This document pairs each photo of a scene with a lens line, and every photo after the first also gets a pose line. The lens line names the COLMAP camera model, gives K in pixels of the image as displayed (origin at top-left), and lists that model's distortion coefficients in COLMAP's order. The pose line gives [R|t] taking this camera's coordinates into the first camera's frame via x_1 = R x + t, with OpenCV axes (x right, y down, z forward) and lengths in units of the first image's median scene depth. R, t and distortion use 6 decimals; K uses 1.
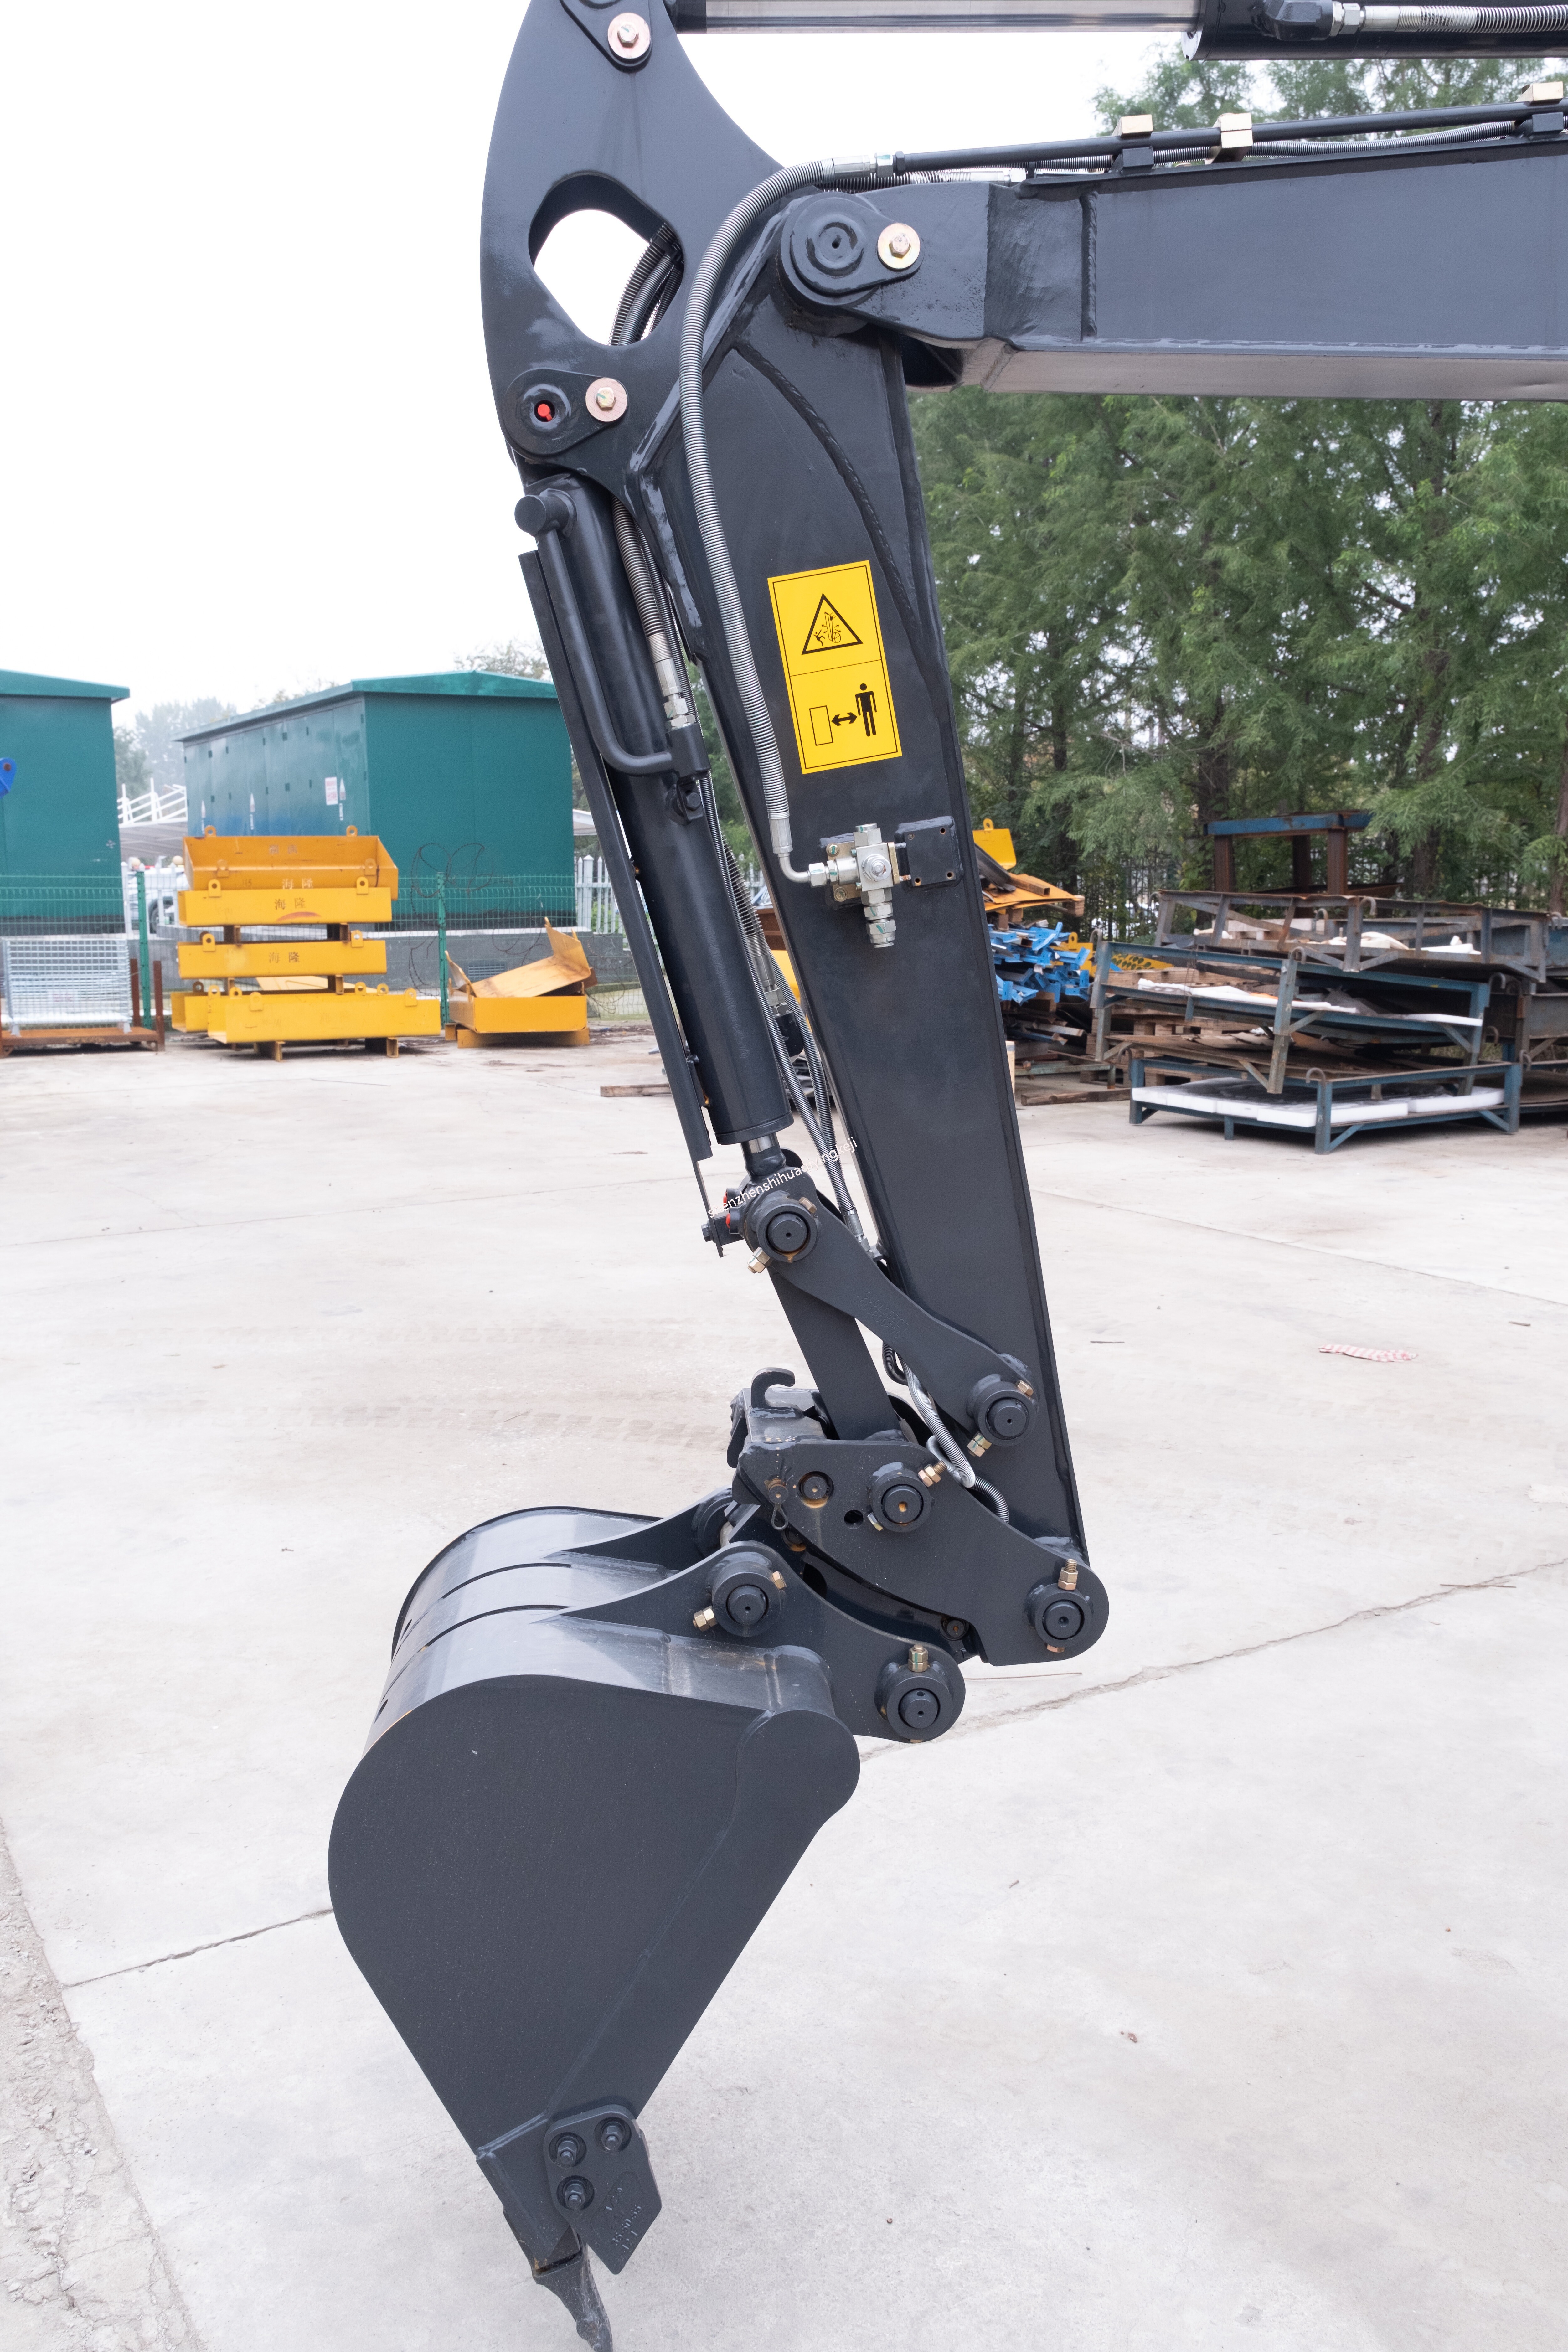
lens RADIAL K [[1957.8, 0, 781.0], [0, 1957.8, 1184.0], [0, 0, 1]] dist [-0.005681, -0.000849]
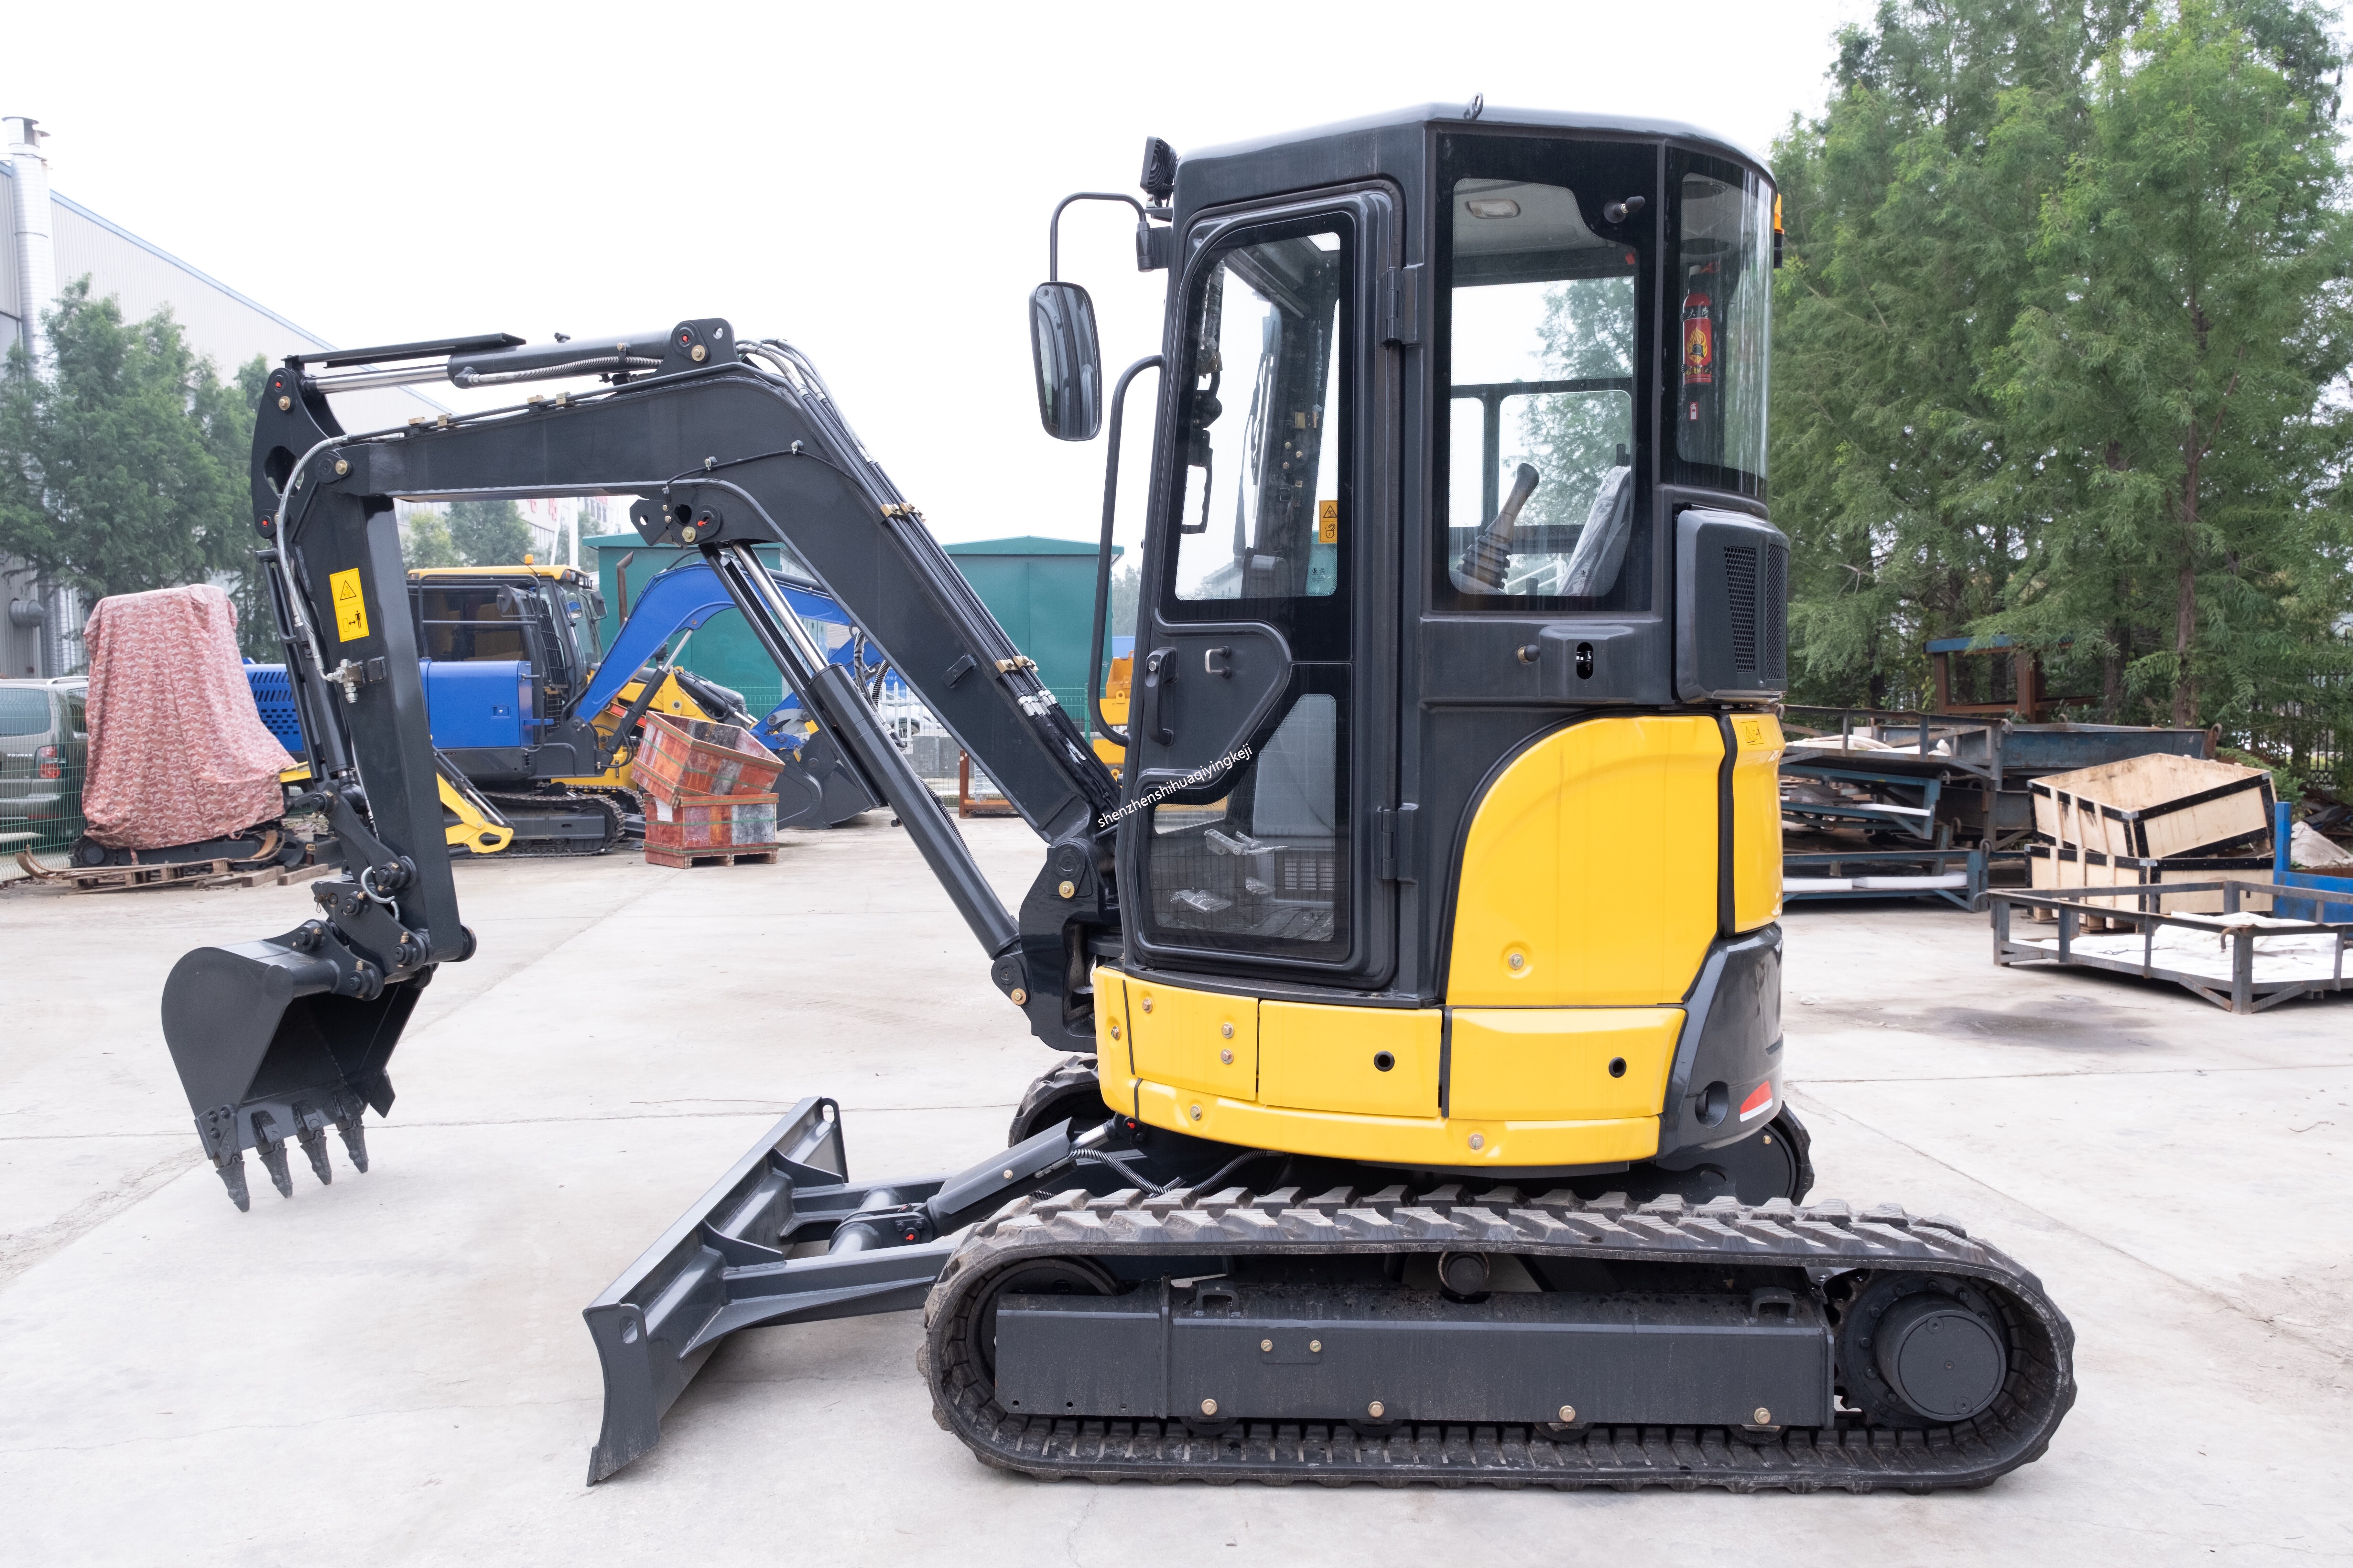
lens RADIAL K [[1826.5, 0, 1173.3], [0, 1826.5, 777.8], [0, 0, 1]] dist [0.008006, 0.003588]
pose [[0.911448, 0.022638, -0.410791, 0.393761], [-0.066931, 0.993342, -0.093765, 0.027456], [0.405933, 0.112957, 0.906895, -0.158956]]
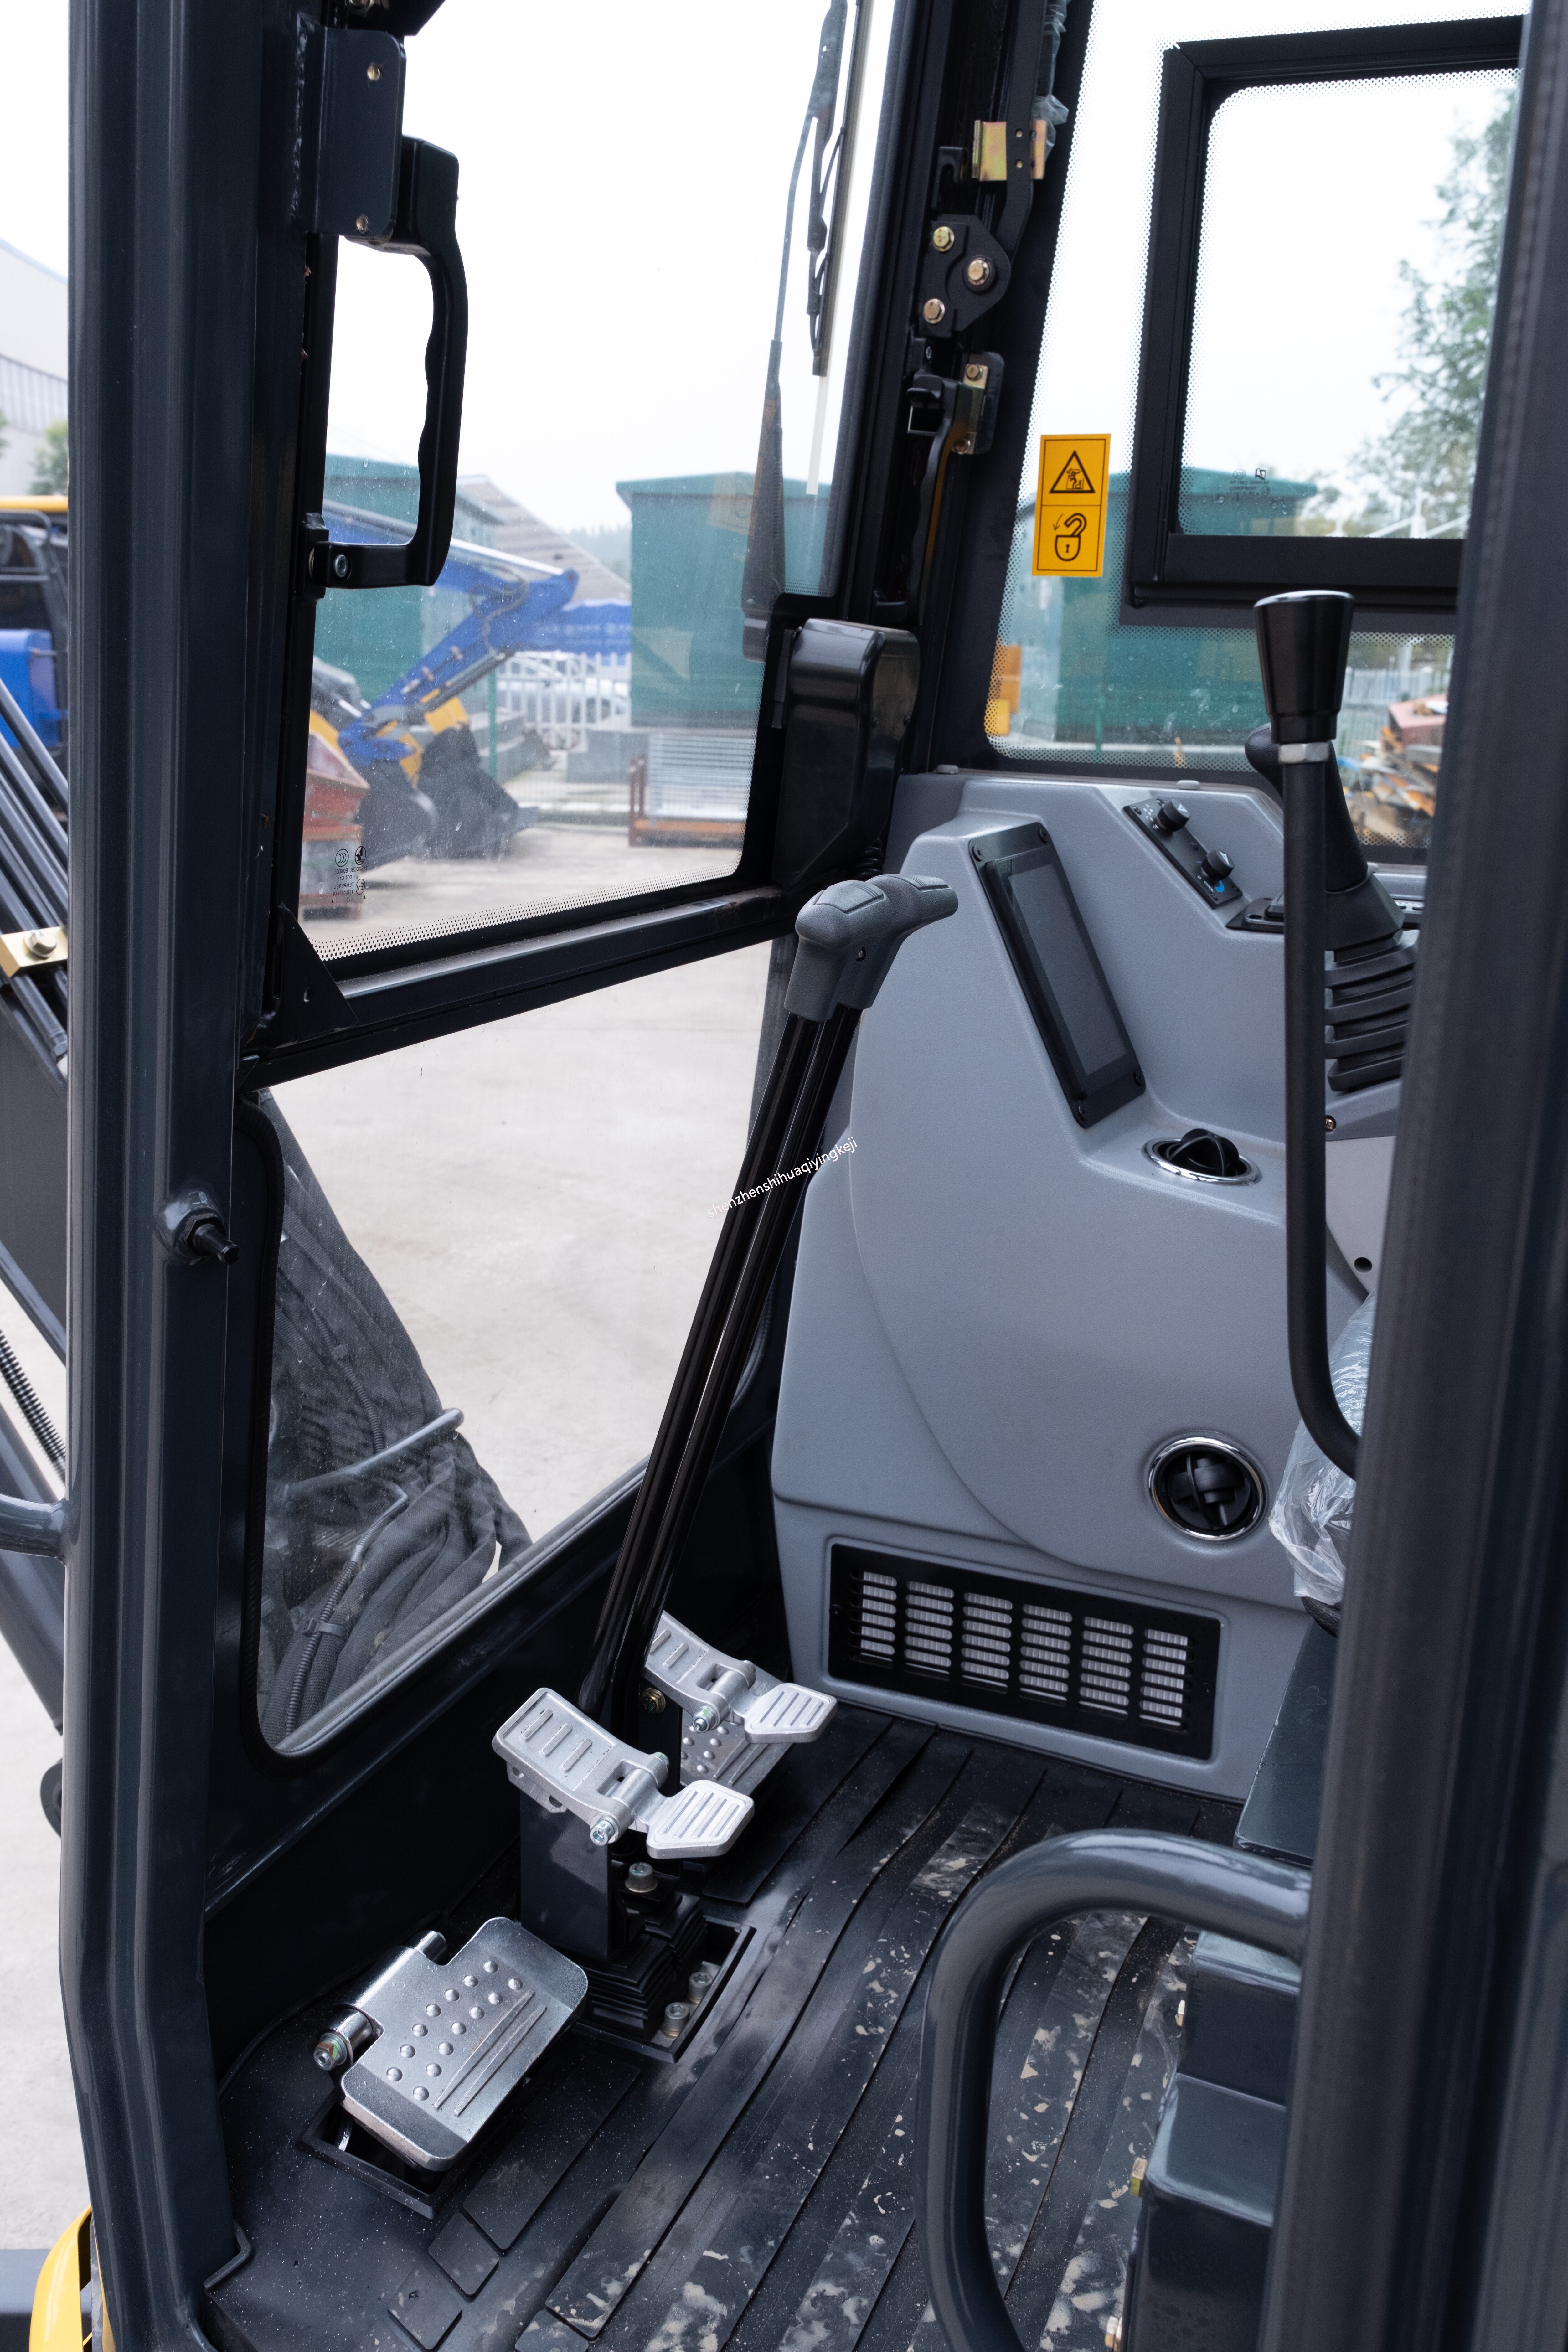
lens RADIAL K [[1980.9, 0, 776.8], [0, 1980.9, 1193.2], [0, 0, 1]] dist [0.000794, -0.006998]
pose [[0.874894, 0.156183, -0.458439, 0.307535], [-0.107235, 0.985551, 0.131113, -0.040509], [0.472293, -0.065549, 0.879001, 0.091012]]
